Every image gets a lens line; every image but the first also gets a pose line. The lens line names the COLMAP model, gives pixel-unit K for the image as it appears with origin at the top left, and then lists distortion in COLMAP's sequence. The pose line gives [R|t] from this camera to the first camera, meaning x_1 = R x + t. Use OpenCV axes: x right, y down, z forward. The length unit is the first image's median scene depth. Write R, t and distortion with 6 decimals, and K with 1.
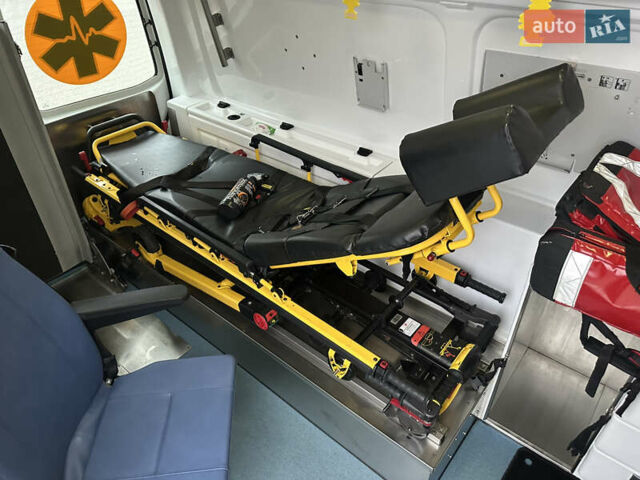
lens RADIAL K [[454.7, 0, 318.7], [0, 454.7, 243.6], [0, 0, 1]] dist [0.077049, -0.123554]
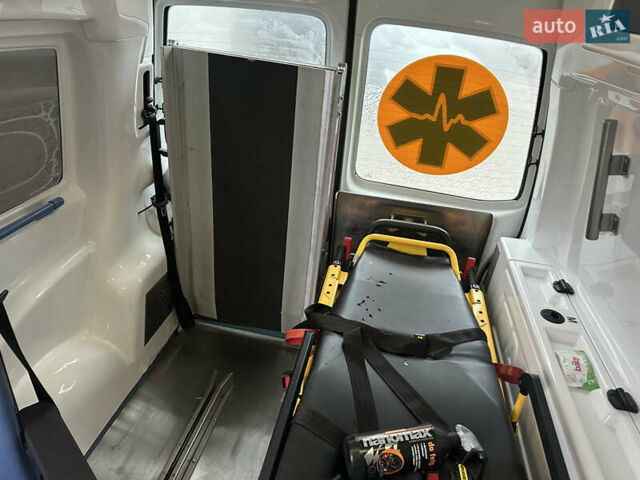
lens RADIAL K [[449.0, 0, 314.7], [0, 449.0, 239.2], [0, 0, 1]] dist [0.073393, -0.089864]
pose [[0.482299, 0.479527, -0.733104, 0.046802], [-0.599334, 0.790979, 0.123090, -0.302686], [0.638895, 0.380008, 0.668885, 0.501201]]
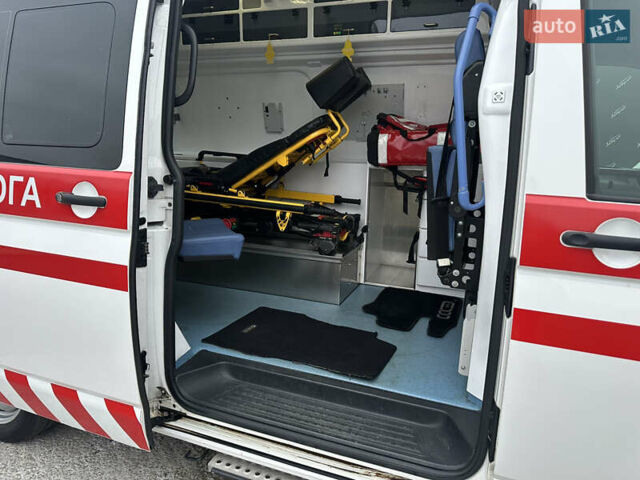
lens RADIAL K [[430.1, 0, 326.5], [0, 430.1, 242.1], [0, 0, 1]] dist [0.067868, -0.101862]
pose [[0.942196, -0.038055, 0.332893, -0.268546], [0.166035, 0.915994, -0.365223, 0.743776], [-0.291029, 0.399383, 0.869365, -0.358613]]
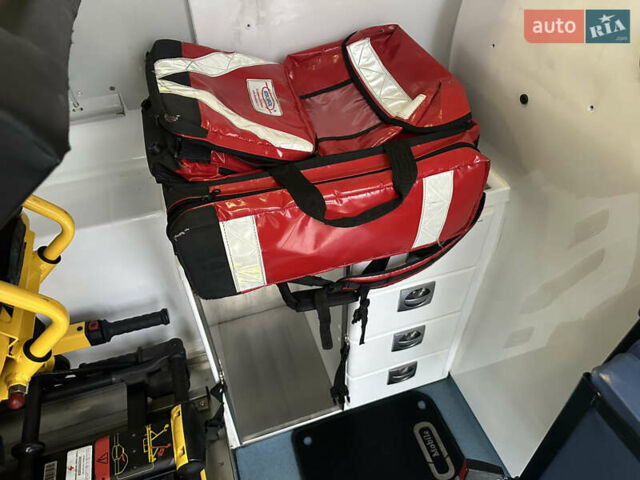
lens RADIAL K [[454.7, 0, 318.7], [0, 454.7, 243.6], [0, 0, 1]] dist [0.077049, -0.123554]
pose [[0.525815, -0.576428, 0.625499, 0.126403], [0.517589, 0.800378, 0.302484, -0.045068], [-0.674996, 0.164701, 0.719204, 0.273509]]
